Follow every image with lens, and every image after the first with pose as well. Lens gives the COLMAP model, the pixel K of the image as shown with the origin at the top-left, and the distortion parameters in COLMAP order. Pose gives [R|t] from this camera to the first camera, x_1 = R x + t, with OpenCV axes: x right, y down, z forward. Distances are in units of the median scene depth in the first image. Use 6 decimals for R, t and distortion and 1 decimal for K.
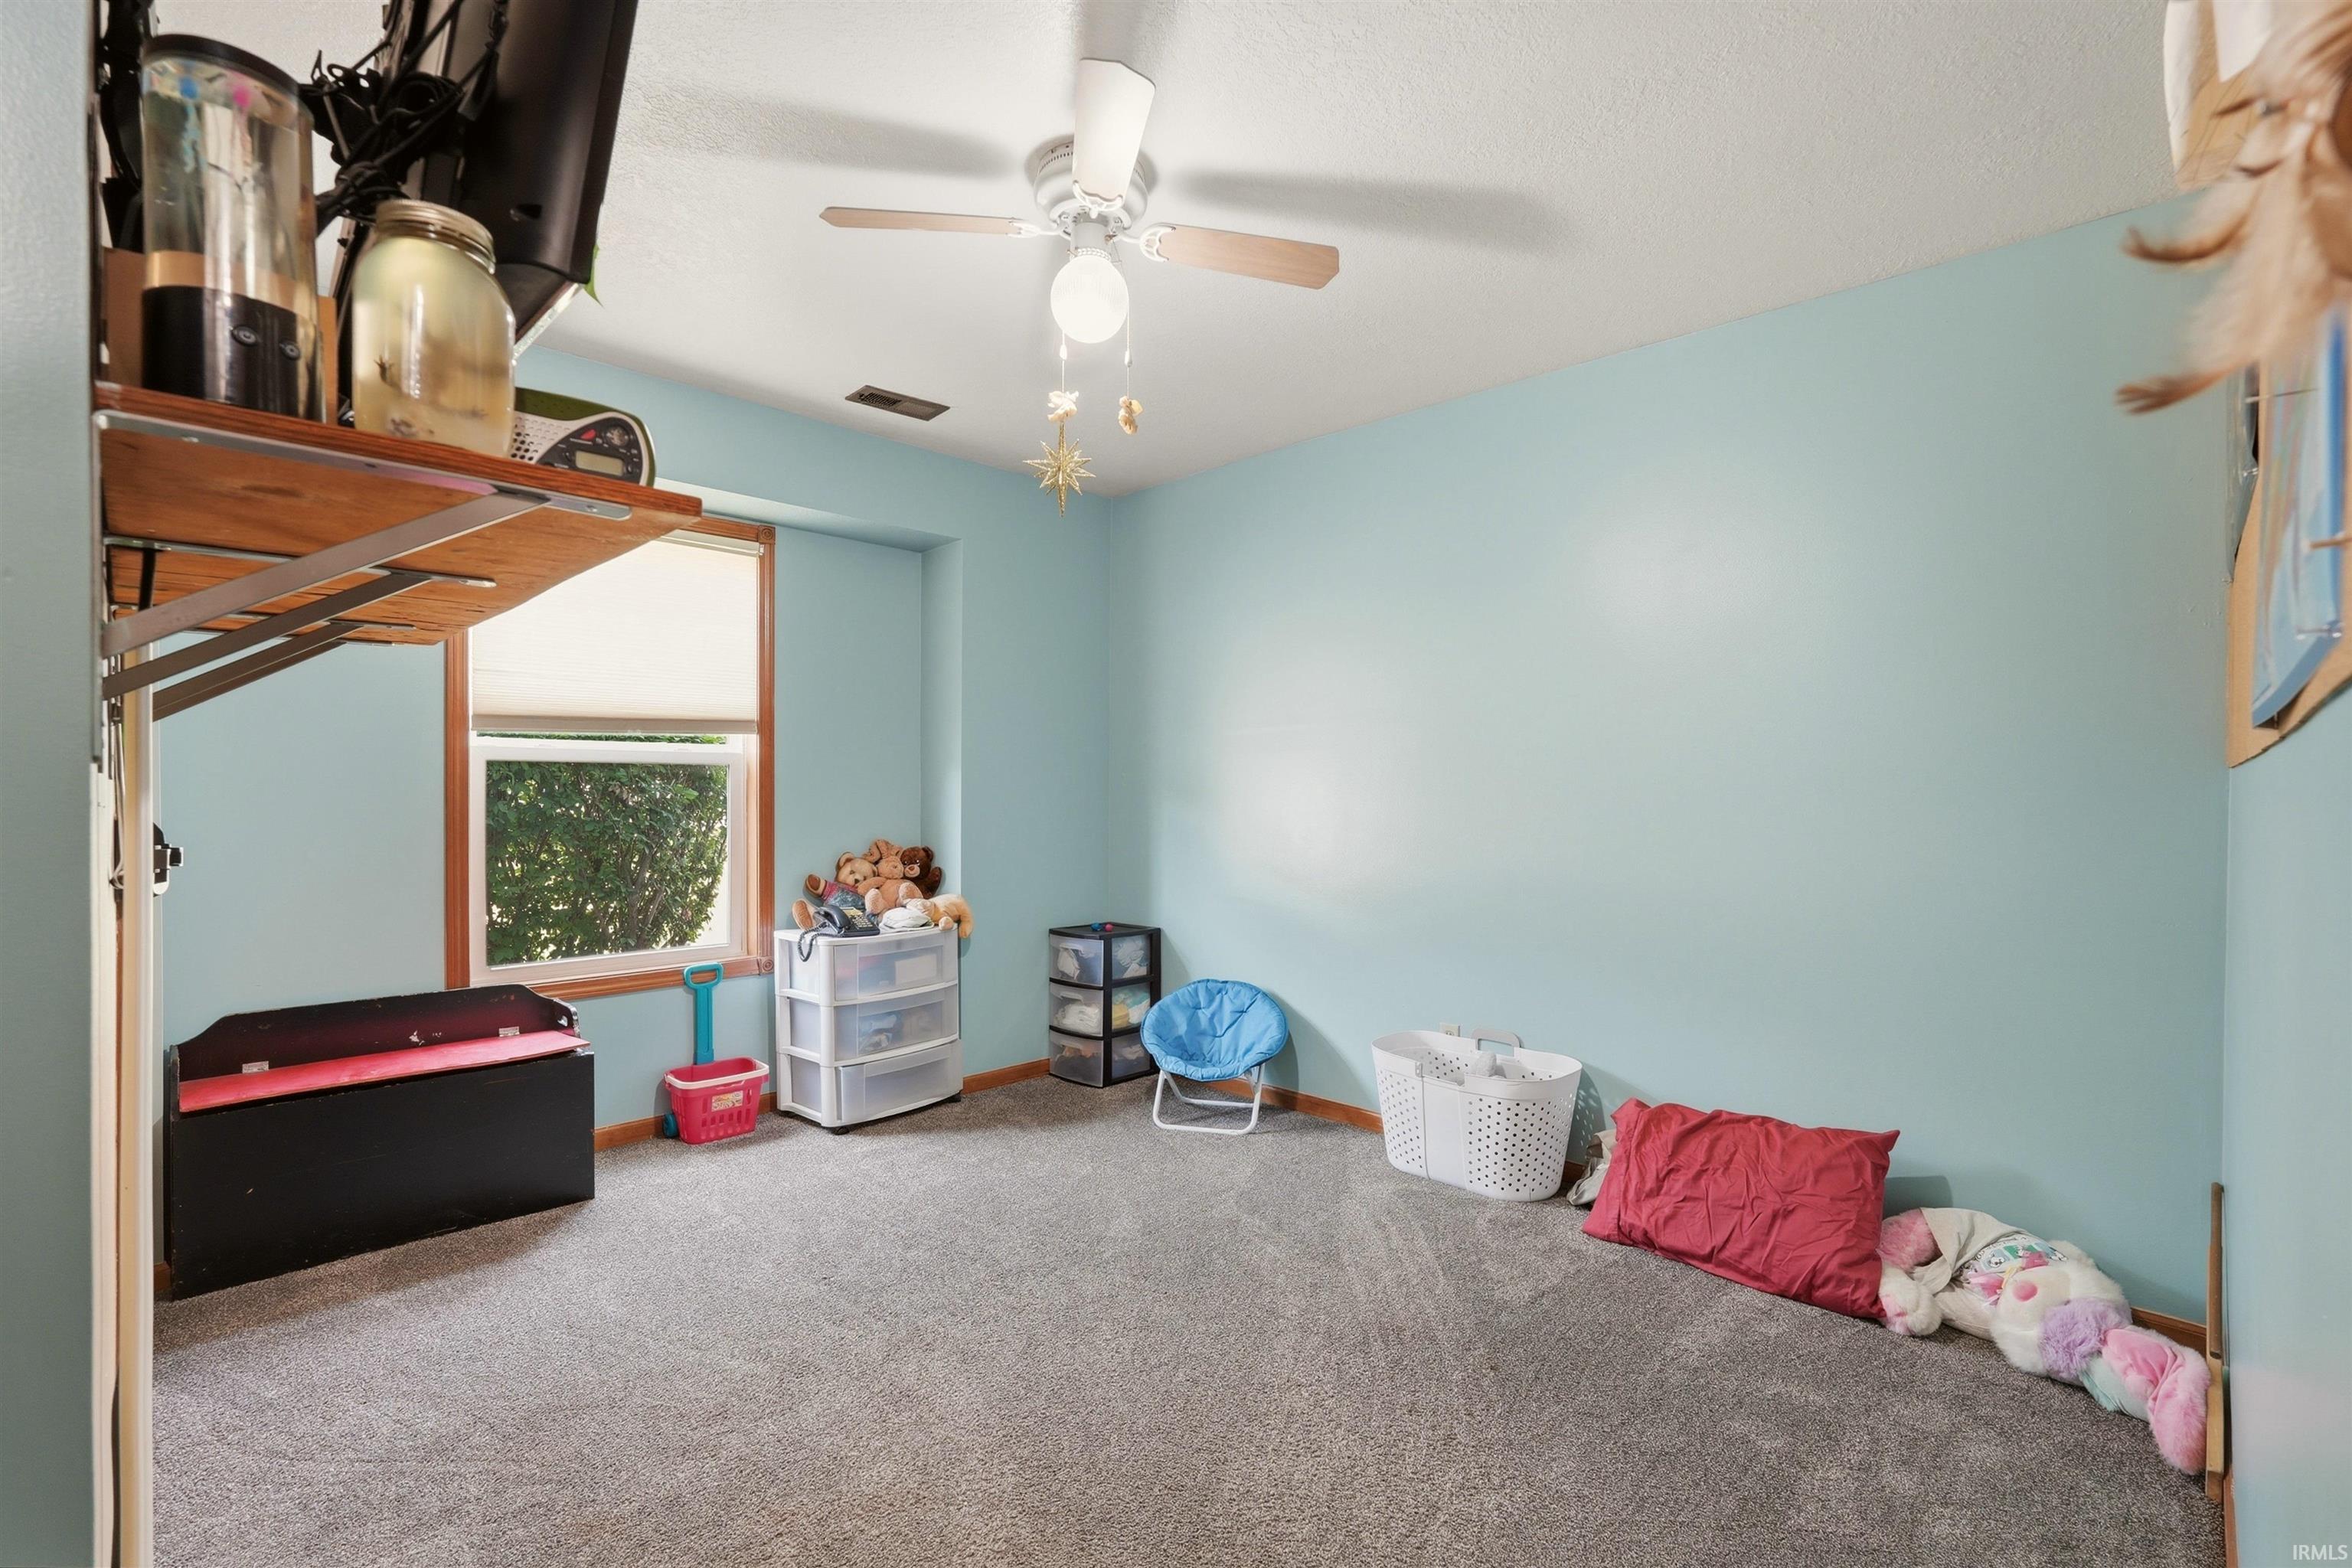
lens RADIAL K [[1054.4, 0, 1178.8], [0, 1054.4, 778.4], [0, 0, 1]] dist [-0.005411, 0.000548]
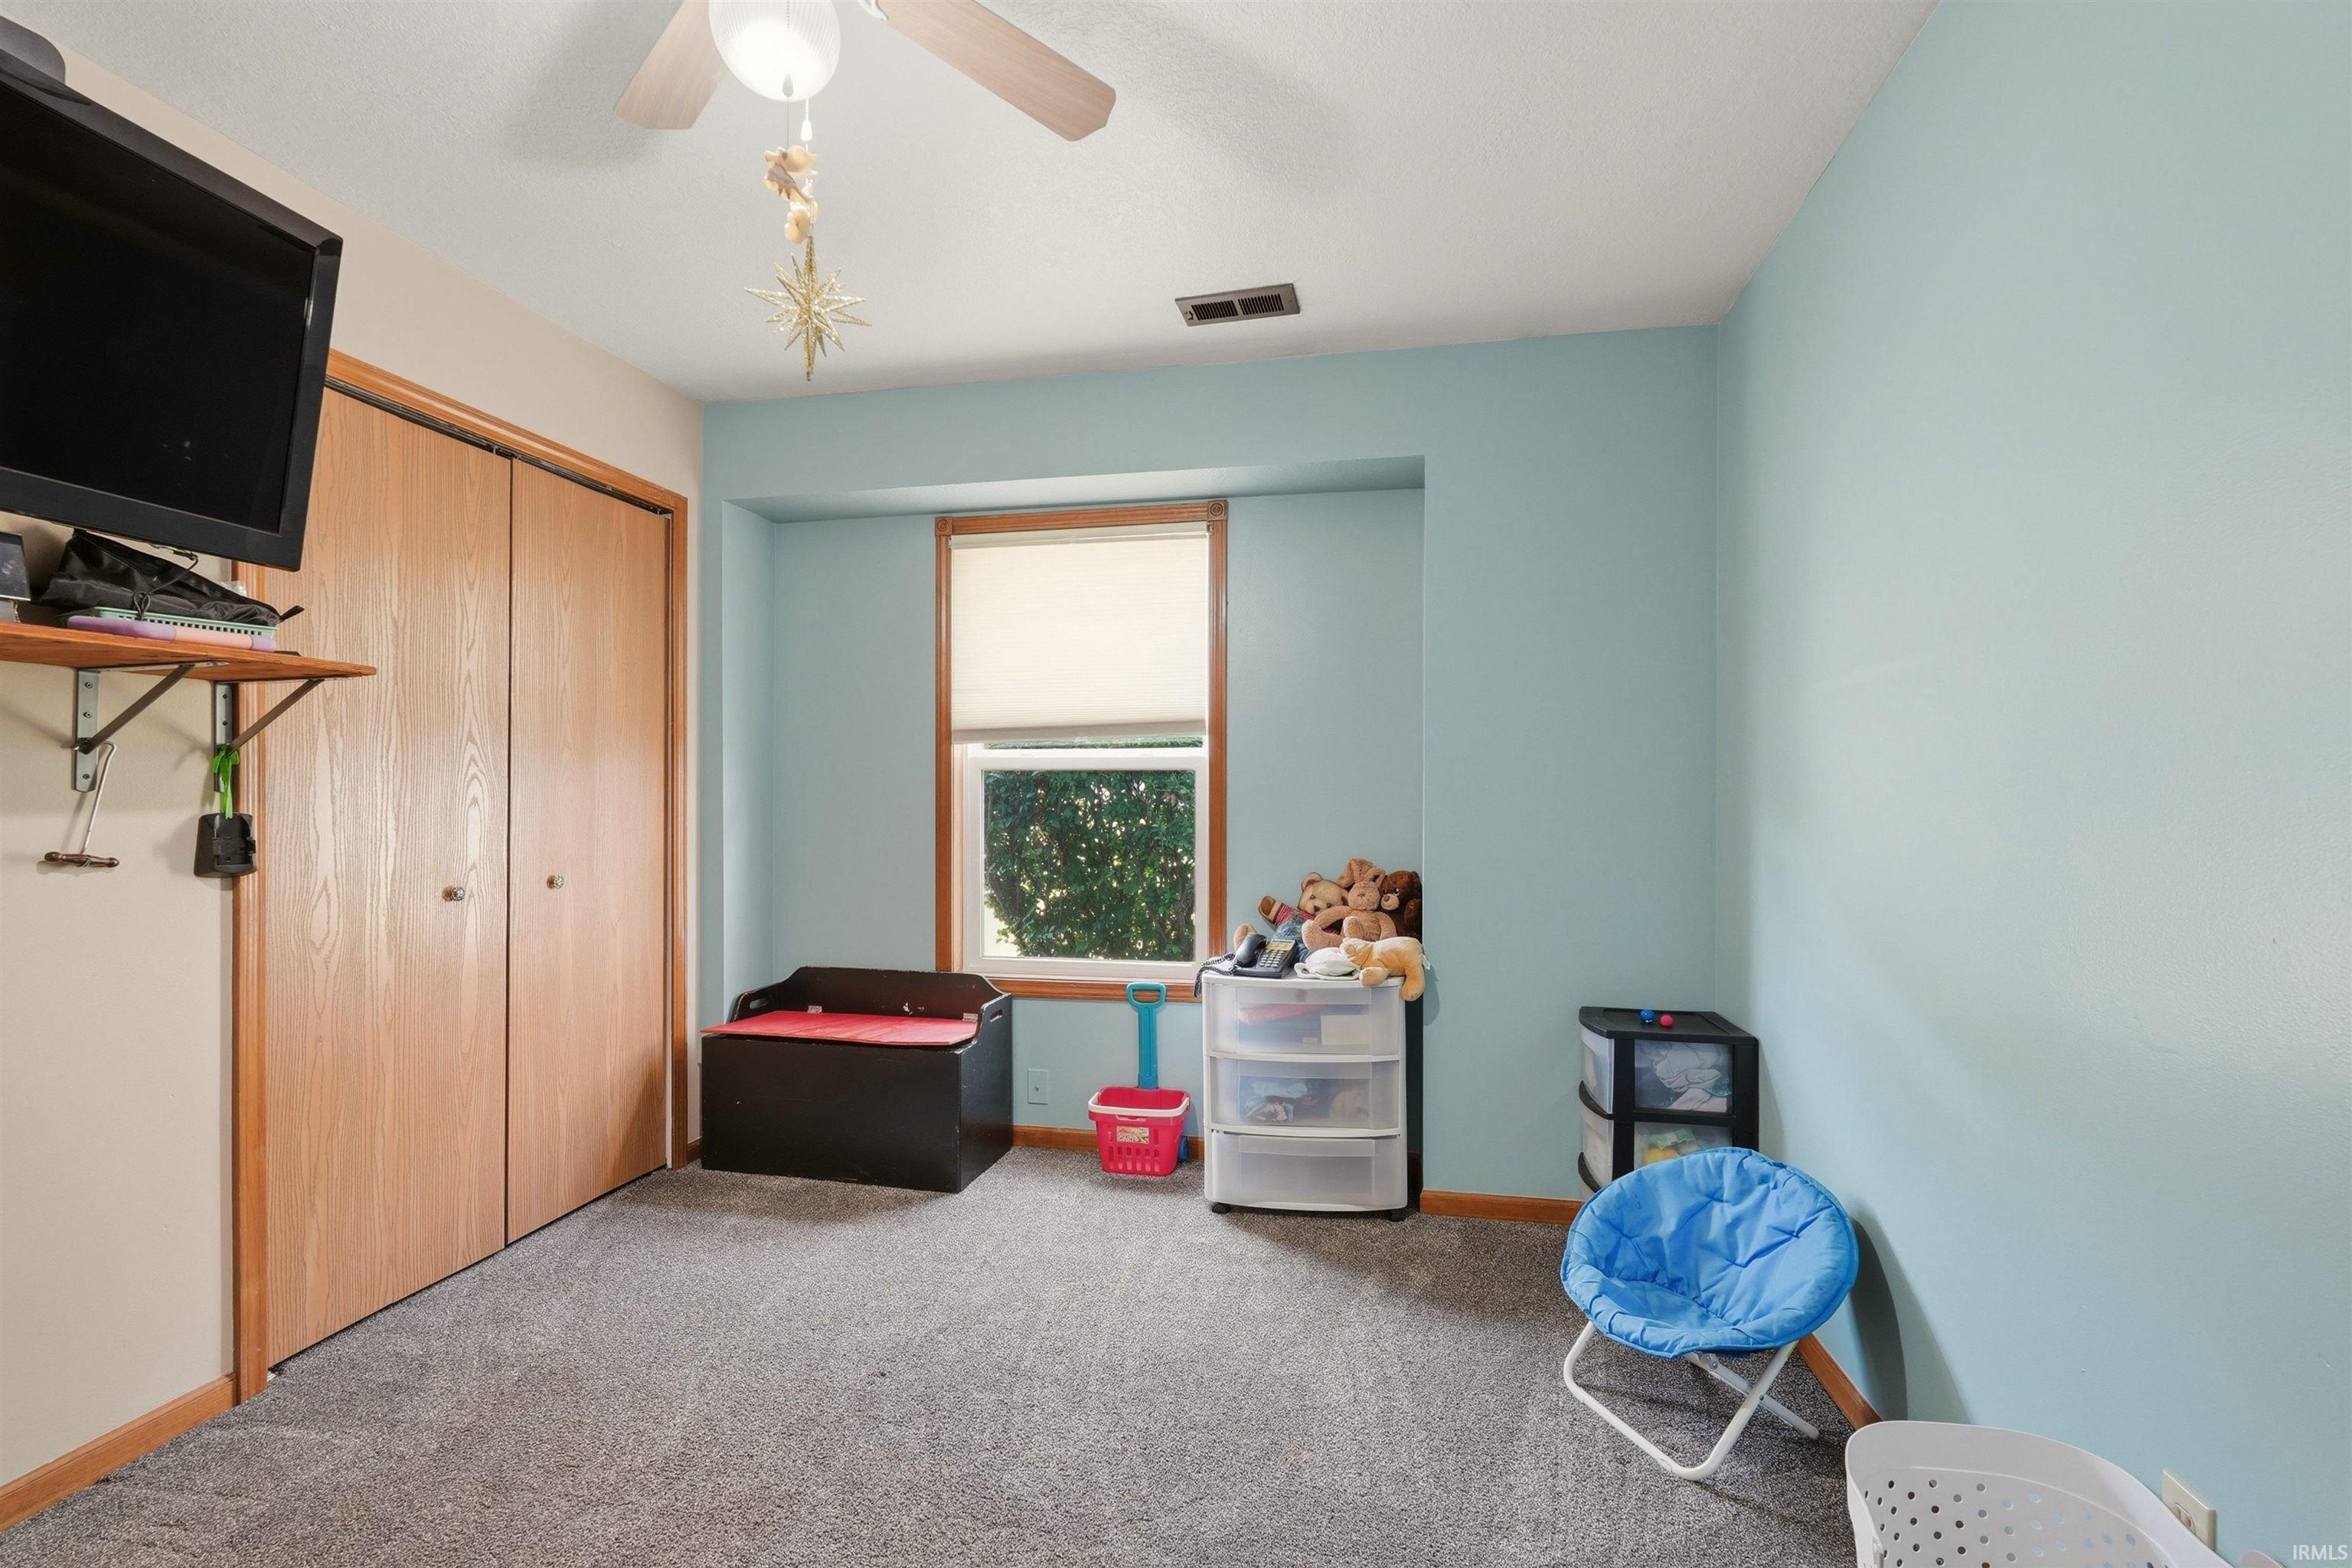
lens RADIAL K [[1039.7, 0, 1176.0], [0, 1039.7, 784.0], [0, 0, 1]] dist [-0.021489, 0.000138]
pose [[0.544575, -0.008750, -0.838667, 0.340530], [0.009321, 0.999947, -0.004380, 0.003815], [0.838660, -0.005432, 0.544628, 0.517156]]
